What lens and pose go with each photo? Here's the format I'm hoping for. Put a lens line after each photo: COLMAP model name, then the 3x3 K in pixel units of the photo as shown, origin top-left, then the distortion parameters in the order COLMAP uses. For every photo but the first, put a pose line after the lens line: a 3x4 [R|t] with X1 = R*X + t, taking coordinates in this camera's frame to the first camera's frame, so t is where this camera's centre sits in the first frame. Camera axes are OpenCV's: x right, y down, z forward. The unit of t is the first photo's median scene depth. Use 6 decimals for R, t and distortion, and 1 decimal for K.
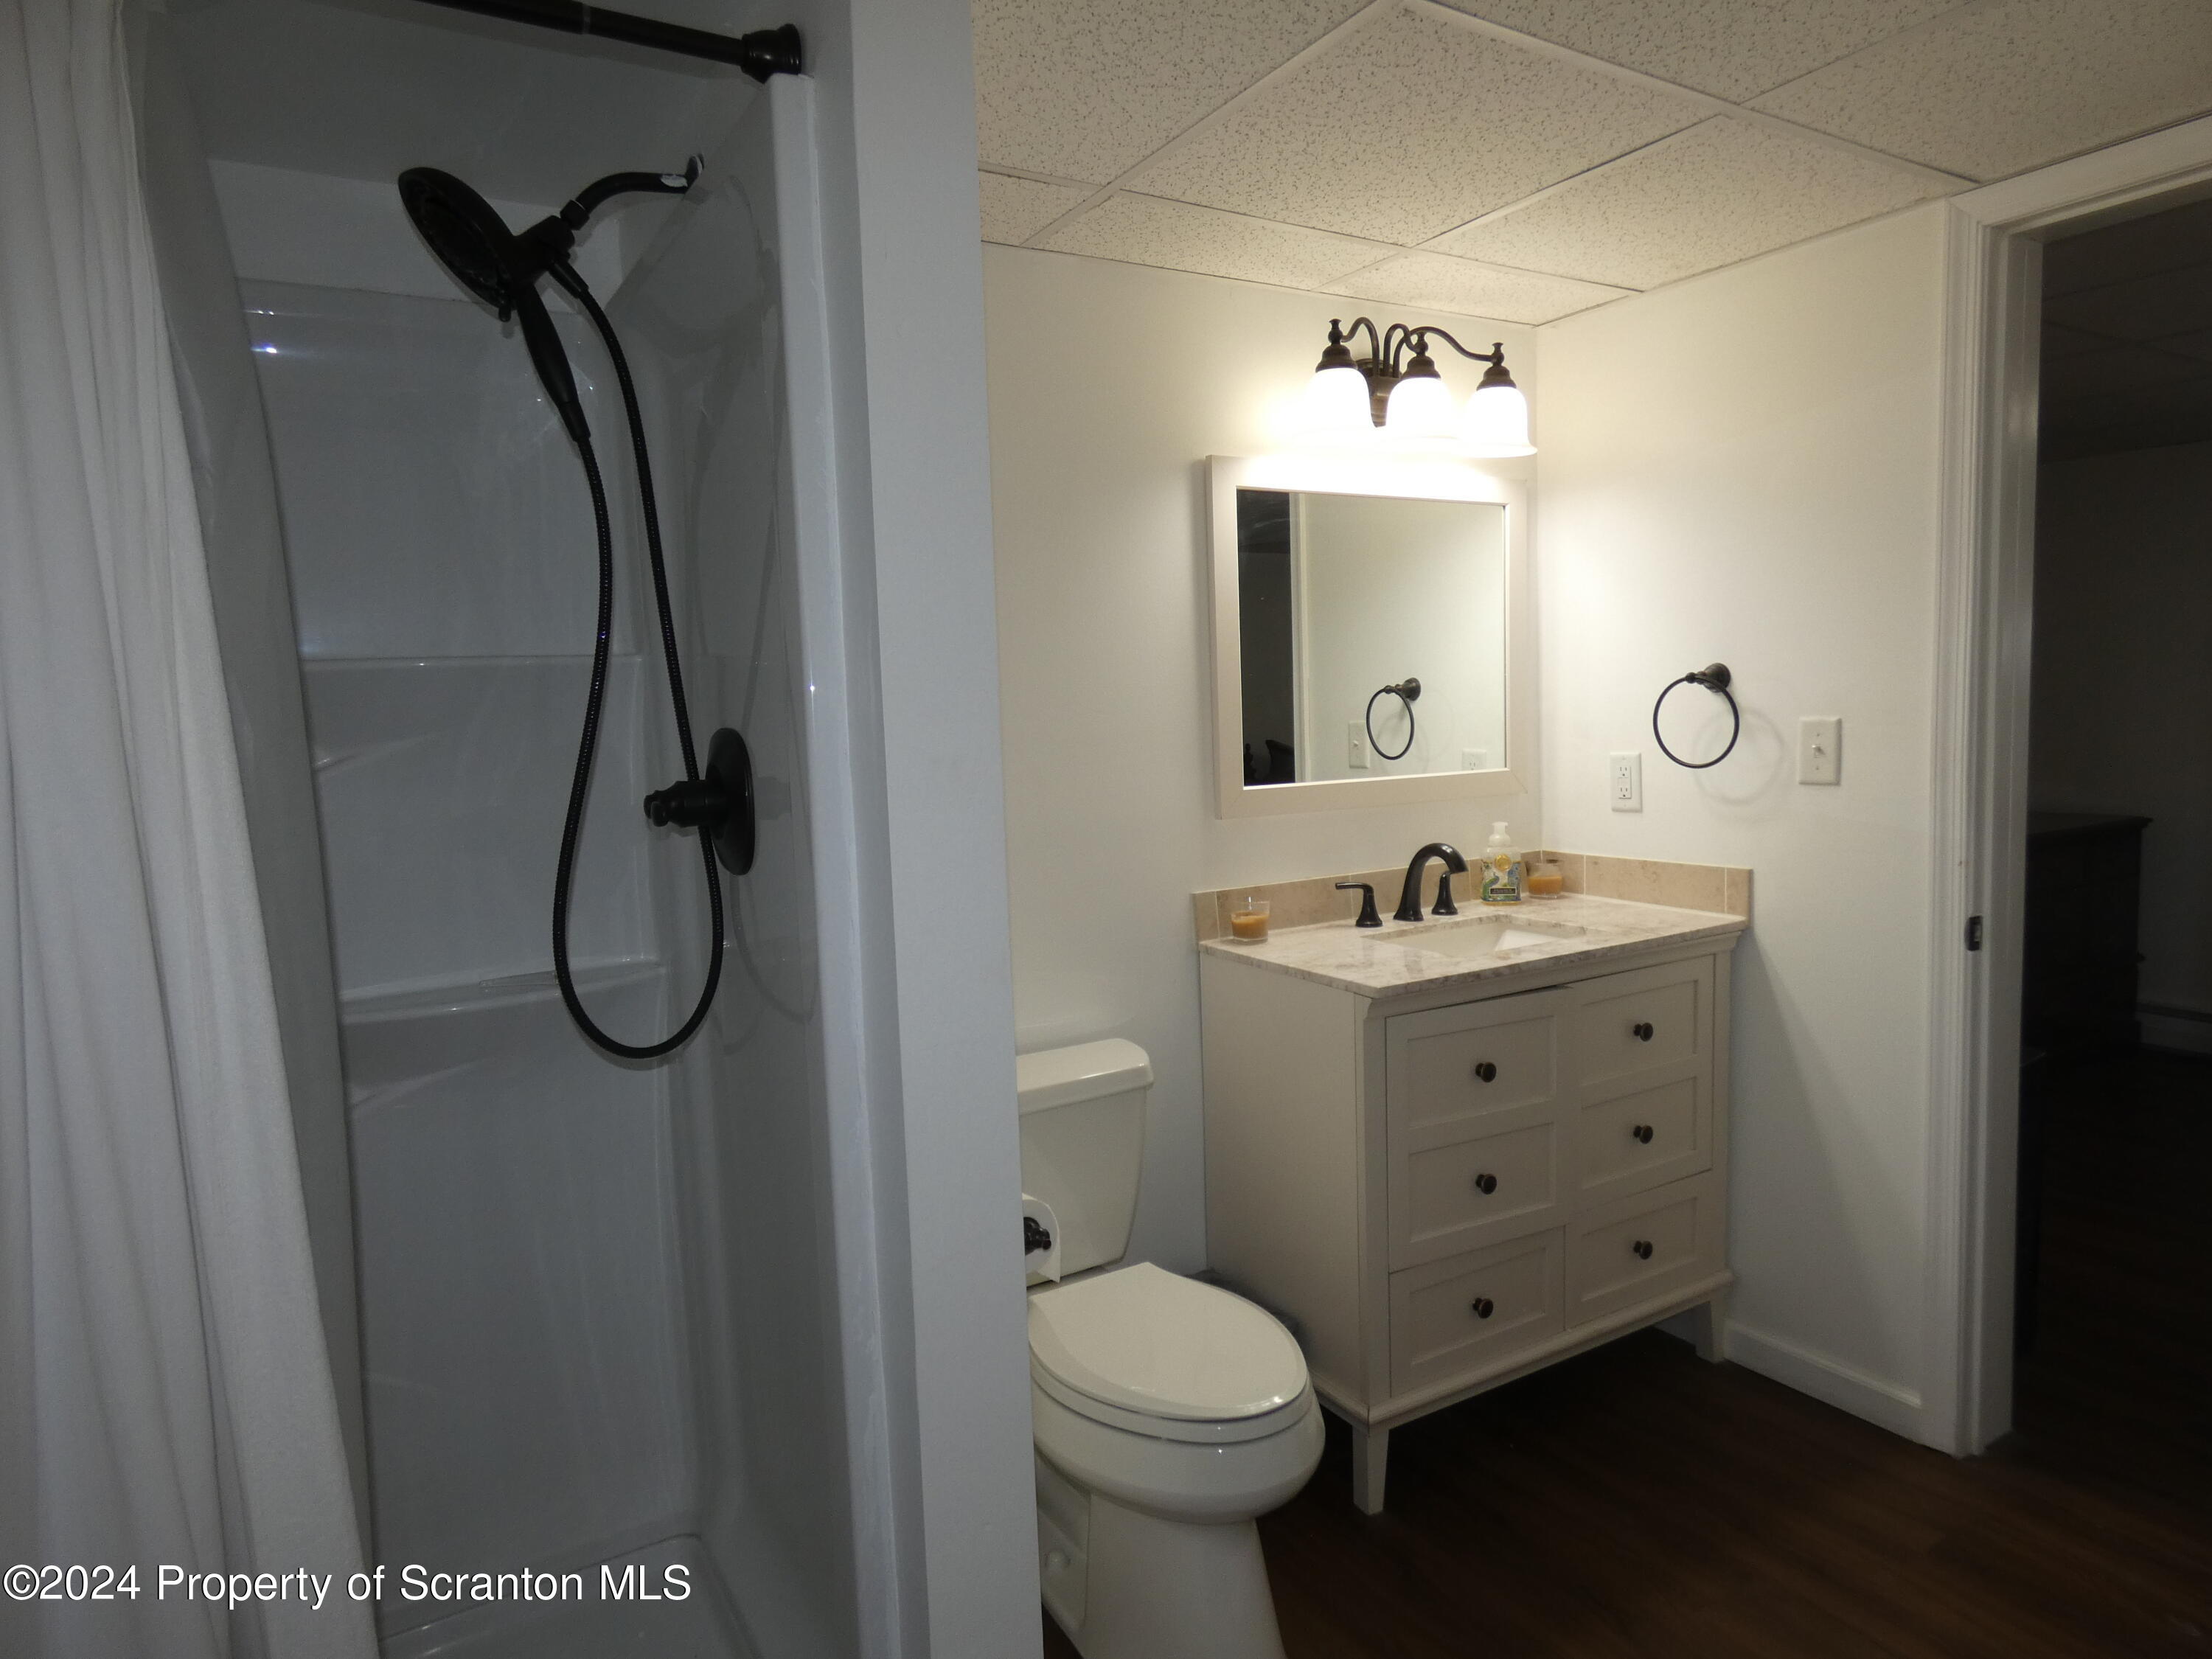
lens RADIAL K [[1330.9, 0, 1097.2], [0, 1330.9, 822.0], [0, 0, 1]] dist [0.002160, -0.003769]
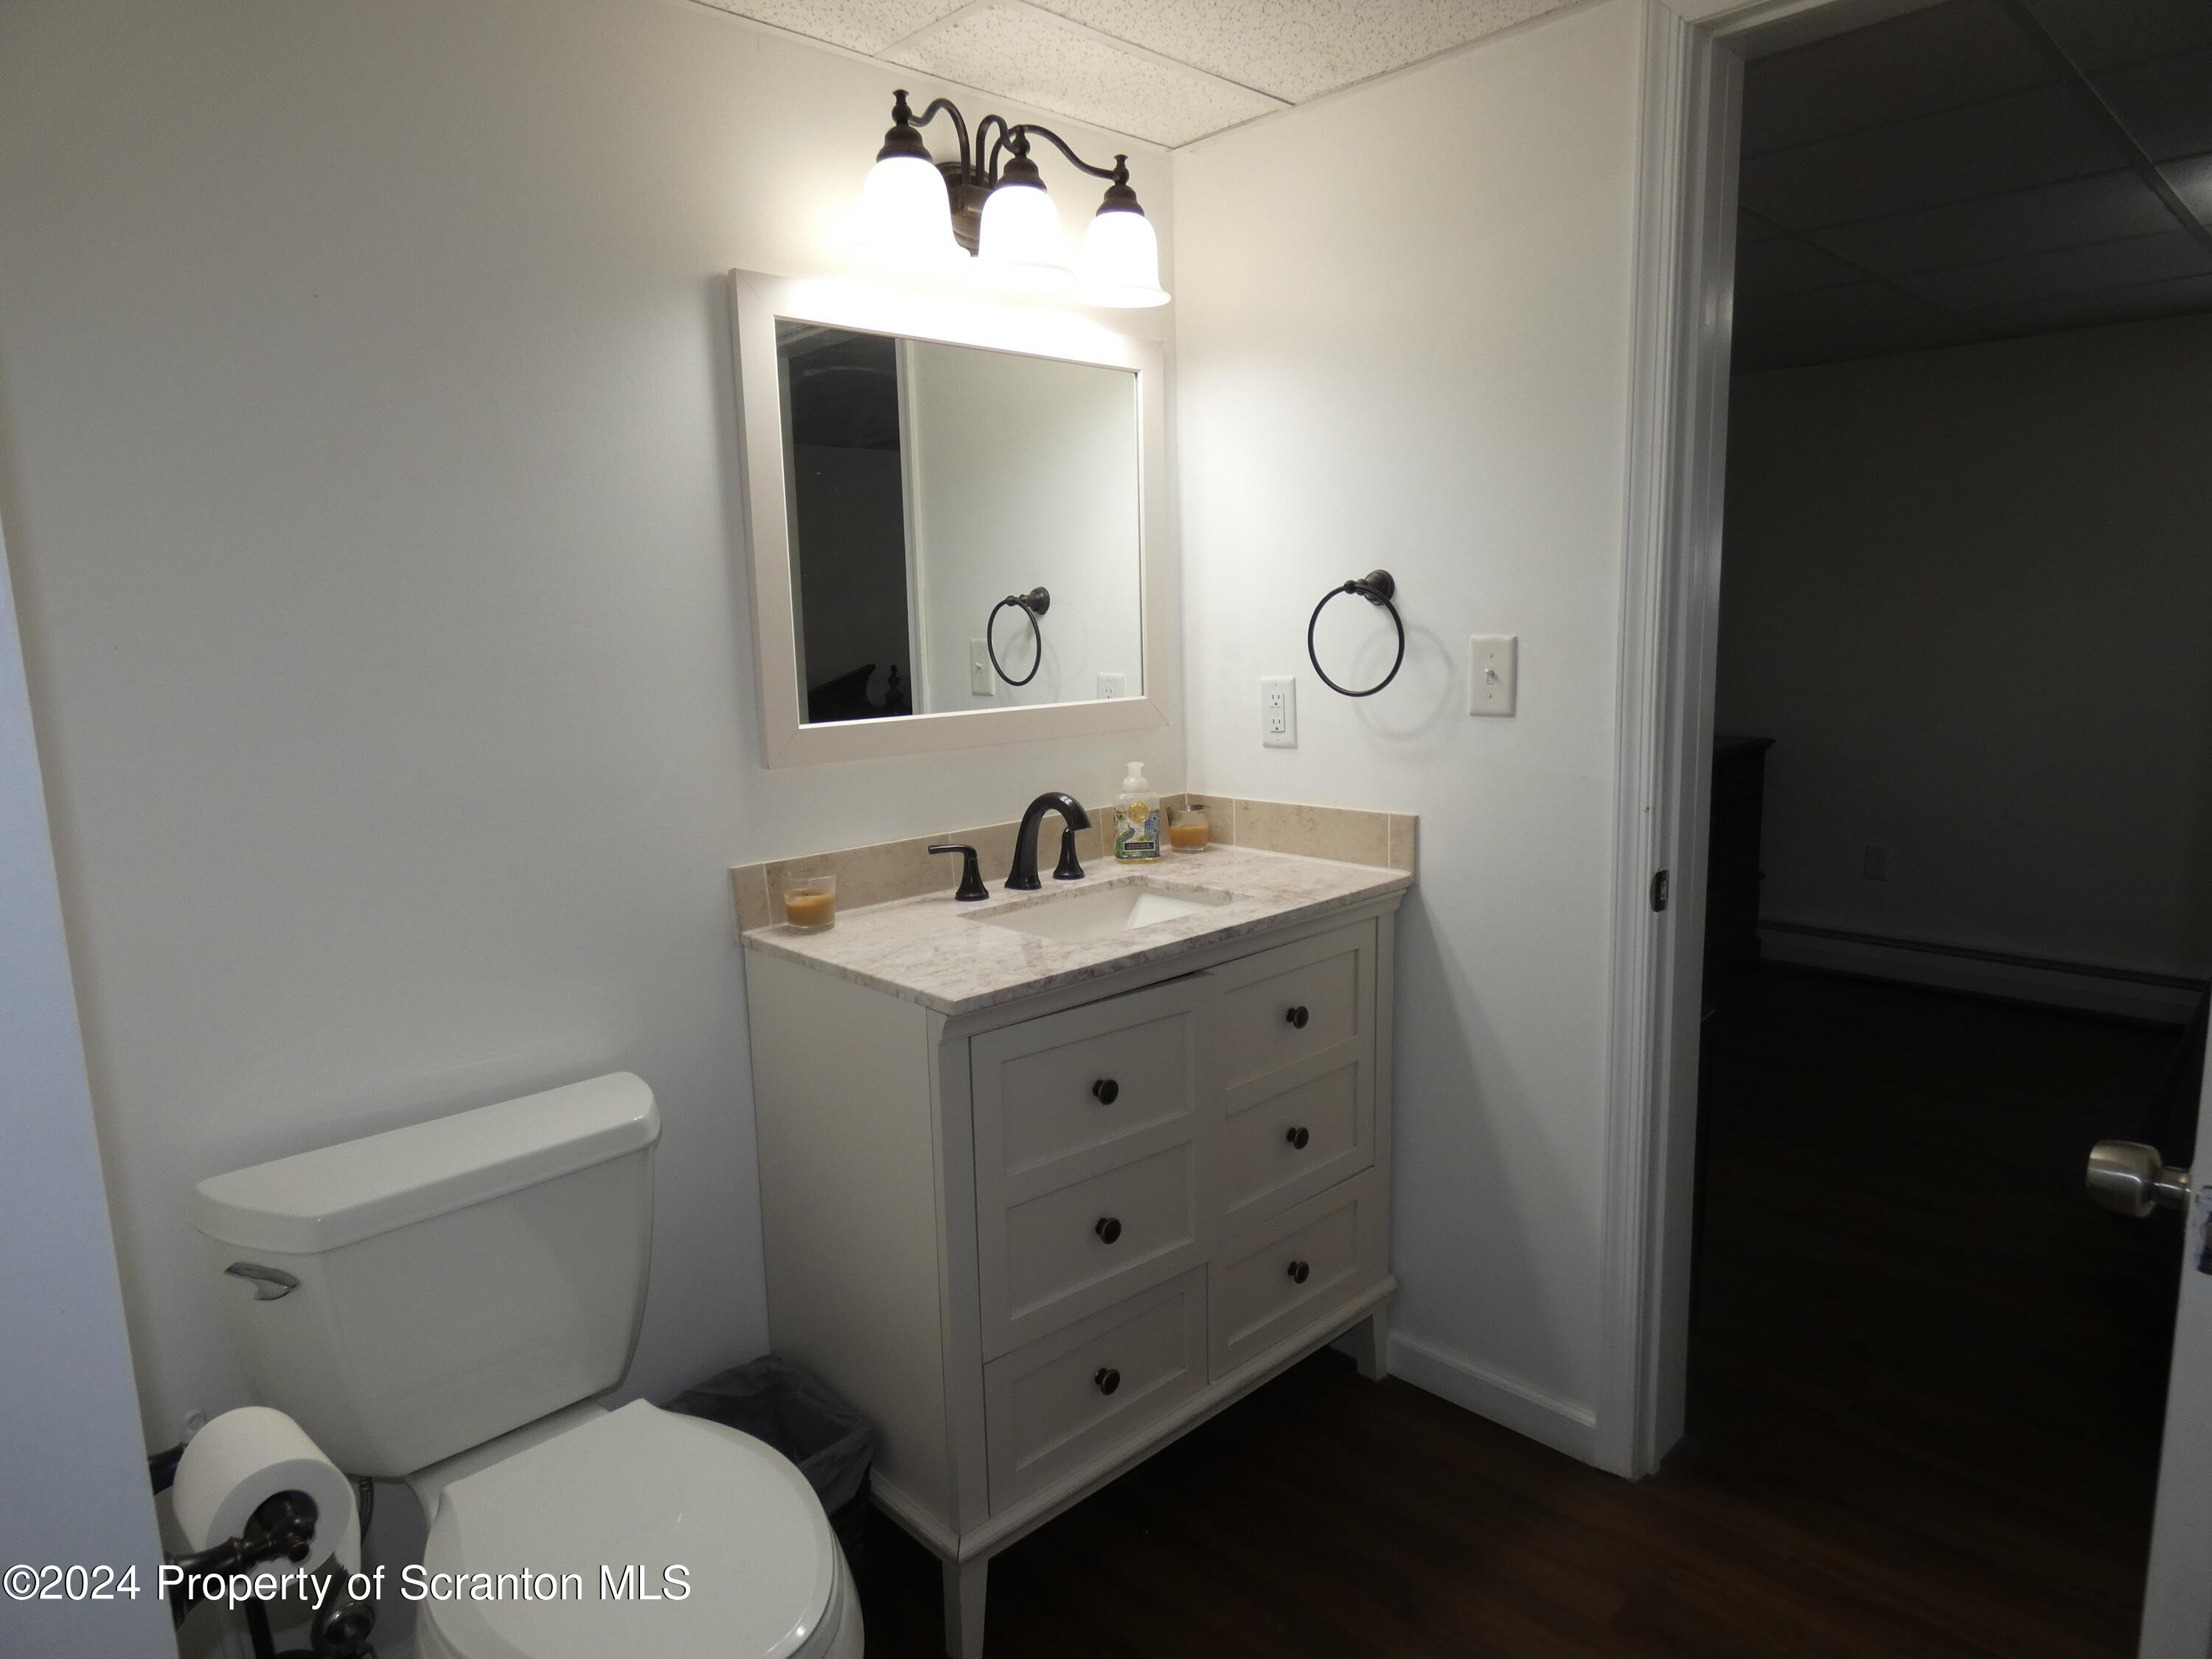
lens RADIAL K [[1330.9, 0, 1091.9], [0, 1330.9, 826.2], [0, 0, 1]] dist [0.002160, -0.003769]
pose [[0.974465, -0.027719, 0.222821, 0.102047], [0.014036, 0.997930, 0.062762, -0.014119], [-0.224099, -0.058032, 0.972837, 0.224470]]
